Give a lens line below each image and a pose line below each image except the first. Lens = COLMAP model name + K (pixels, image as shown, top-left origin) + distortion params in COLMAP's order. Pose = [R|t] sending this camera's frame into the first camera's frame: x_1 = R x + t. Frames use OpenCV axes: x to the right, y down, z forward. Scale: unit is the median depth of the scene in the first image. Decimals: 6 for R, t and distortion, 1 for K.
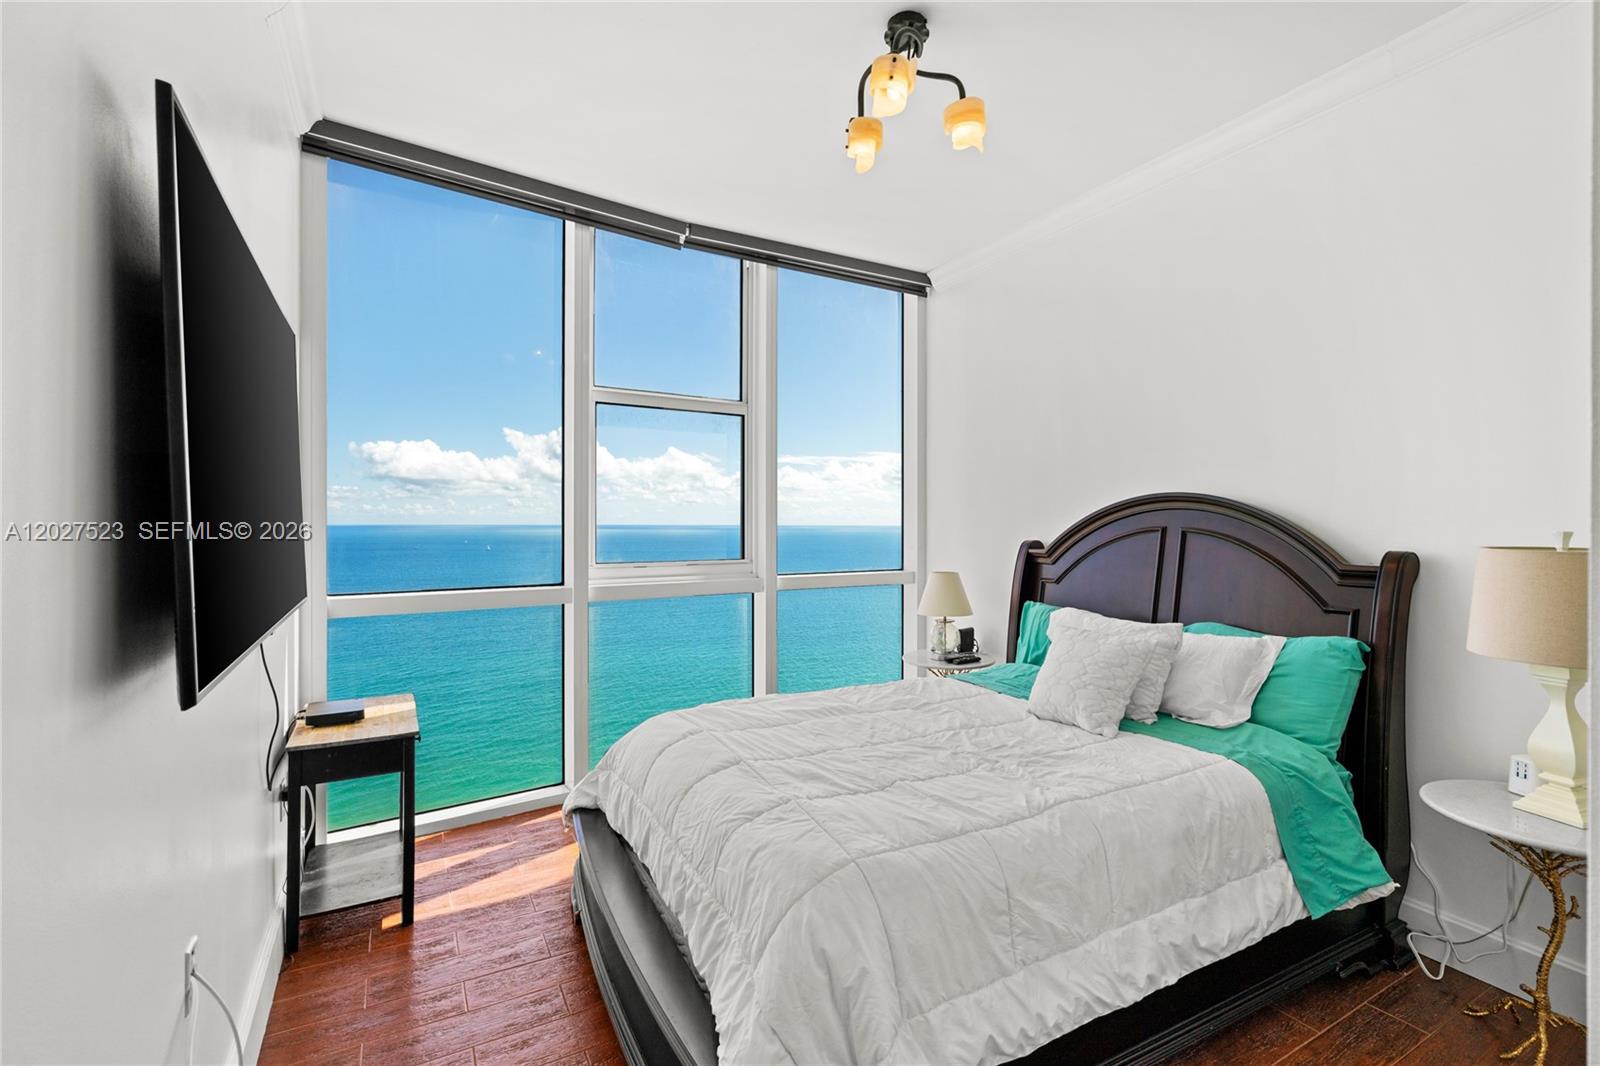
lens RADIAL K [[733.5, 0, 805.5], [0, 733.5, 524.7], [0, 0, 1]] dist [-0.010290, 0.005475]
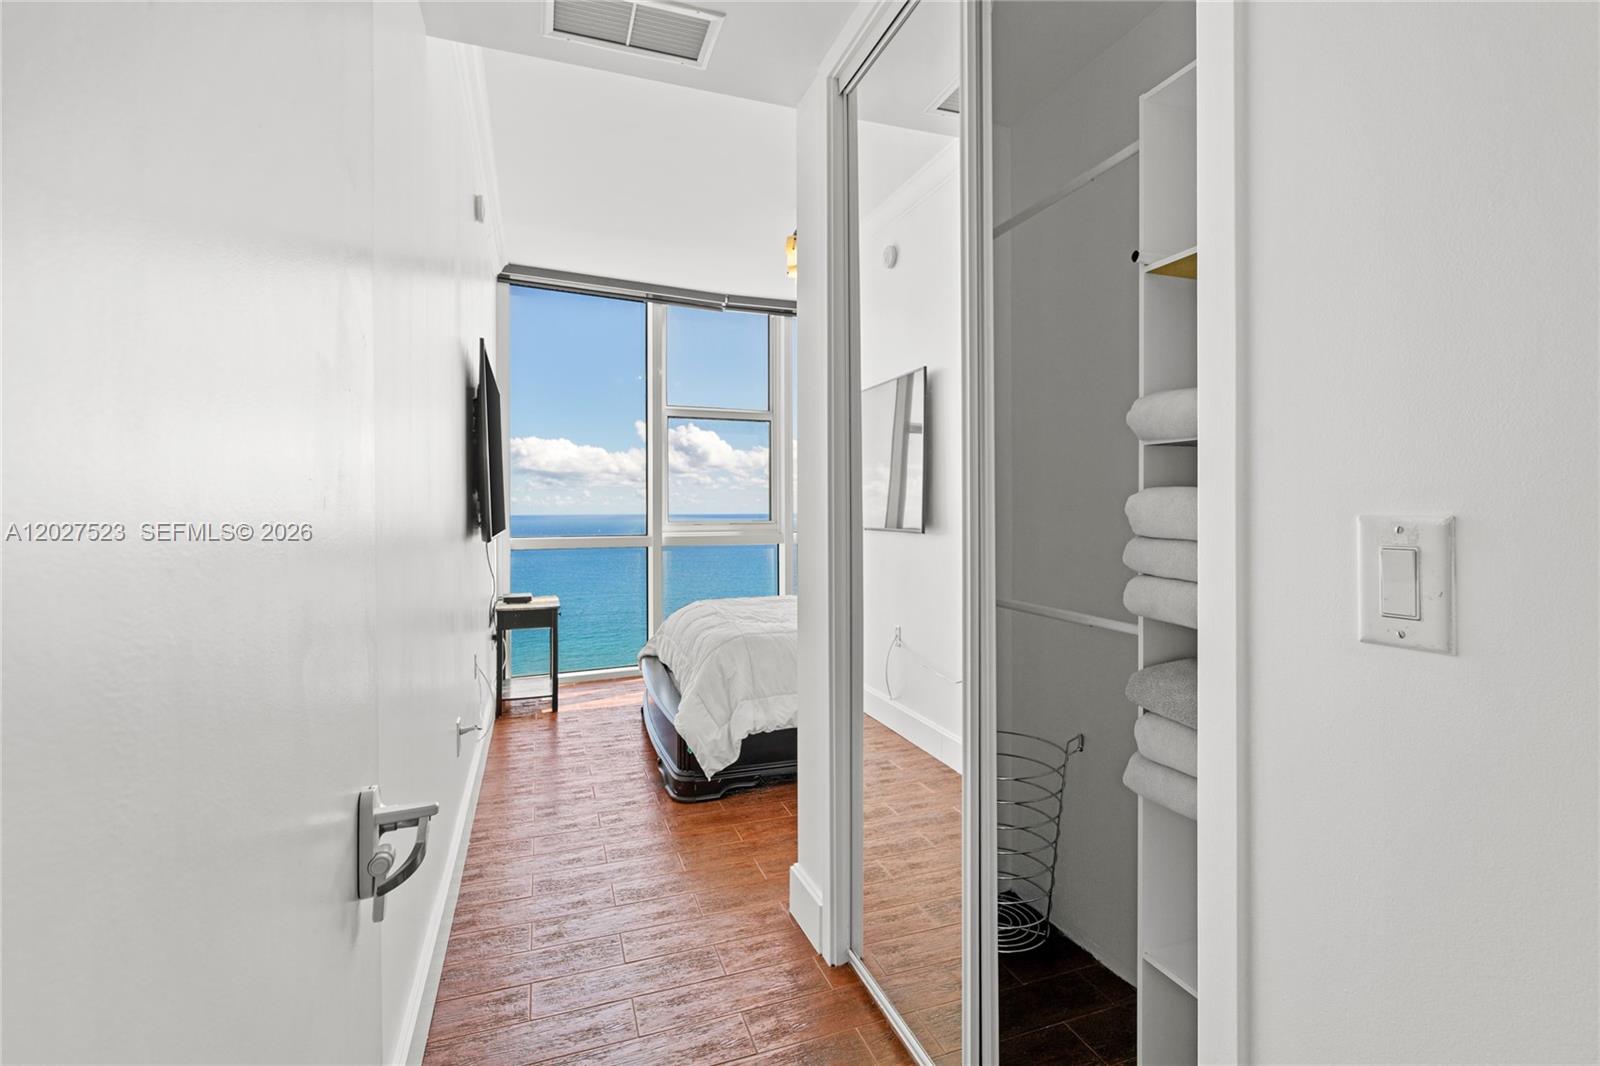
lens RADIAL K [[733.5, 0, 789.6], [0, 733.5, 505.0], [0, 0, 1]] dist [-0.010290, 0.005475]
pose [[0.983634, -0.007776, -0.180008, 0.315036], [0.005883, 0.999922, -0.011049, 0.046062], [0.180080, 0.009810, 0.983603, -0.601674]]
